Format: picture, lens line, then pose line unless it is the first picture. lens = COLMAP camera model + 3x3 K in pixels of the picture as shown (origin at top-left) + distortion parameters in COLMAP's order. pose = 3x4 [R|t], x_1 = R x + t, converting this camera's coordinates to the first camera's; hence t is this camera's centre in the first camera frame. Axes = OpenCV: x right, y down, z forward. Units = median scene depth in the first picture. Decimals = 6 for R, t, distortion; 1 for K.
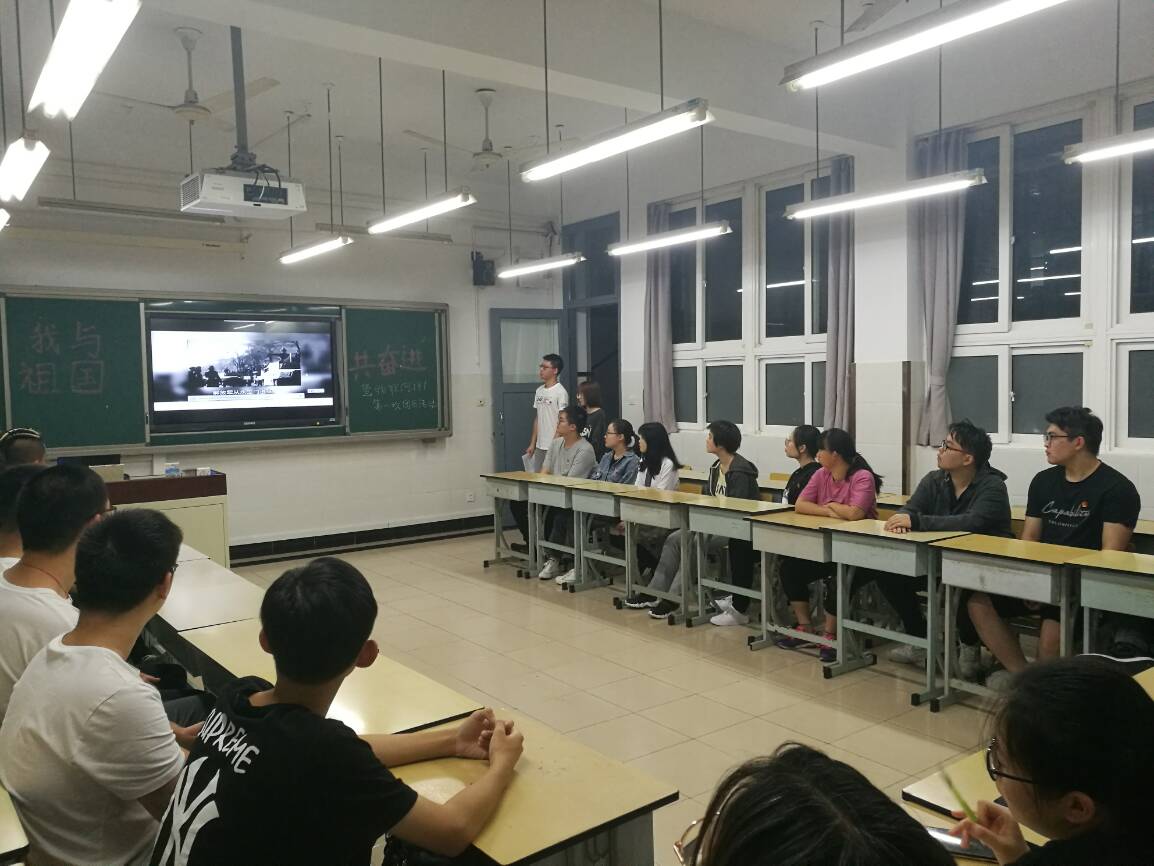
lens RADIAL K [[907.6, 0, 605.9], [0, 907.6, 448.7], [0, 0, 1]] dist [-0.002168, -0.004837]
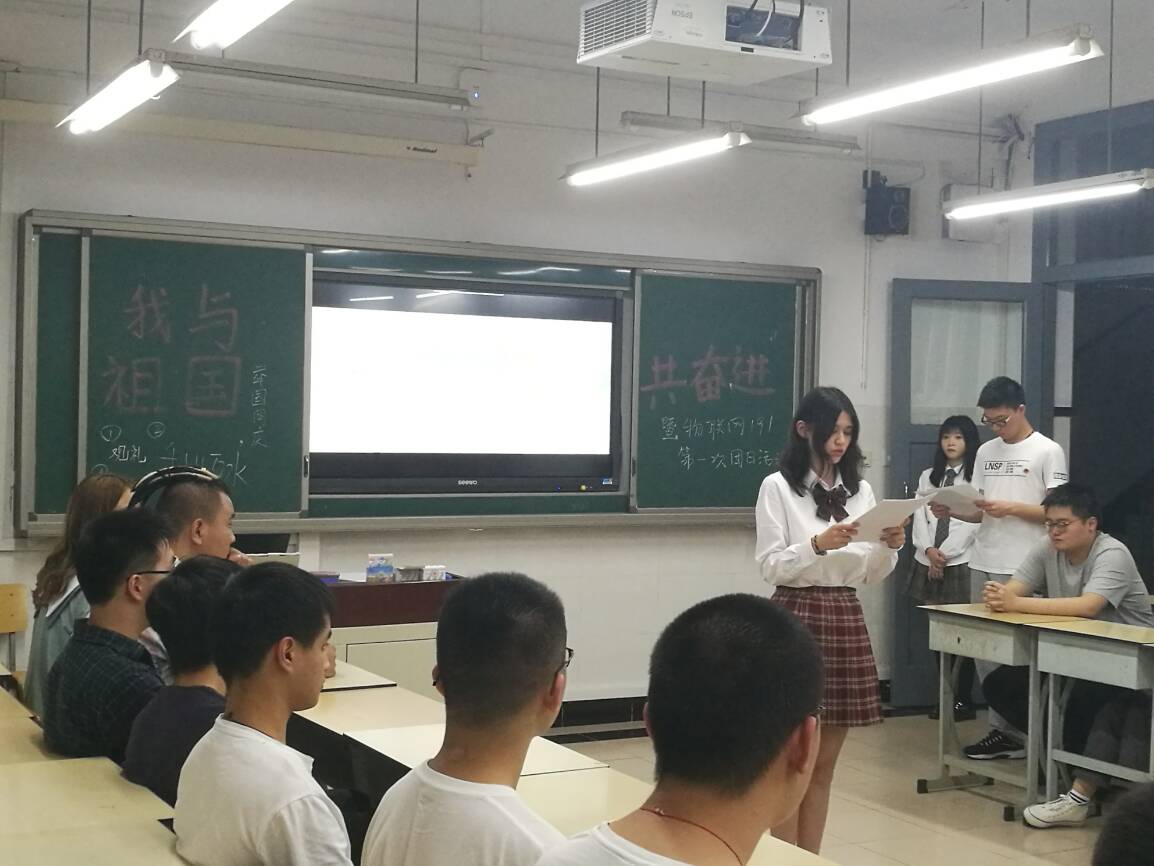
lens RADIAL K [[1620.4, 0, 615.8], [0, 1620.4, 435.7], [0, 0, 1]] dist [0.357883, -1.985676]
pose [[0.985782, 0.038710, -0.163510, -0.171796], [-0.048757, 0.997132, -0.057889, -0.004949], [0.160800, 0.065038, 0.984842, 0.077481]]
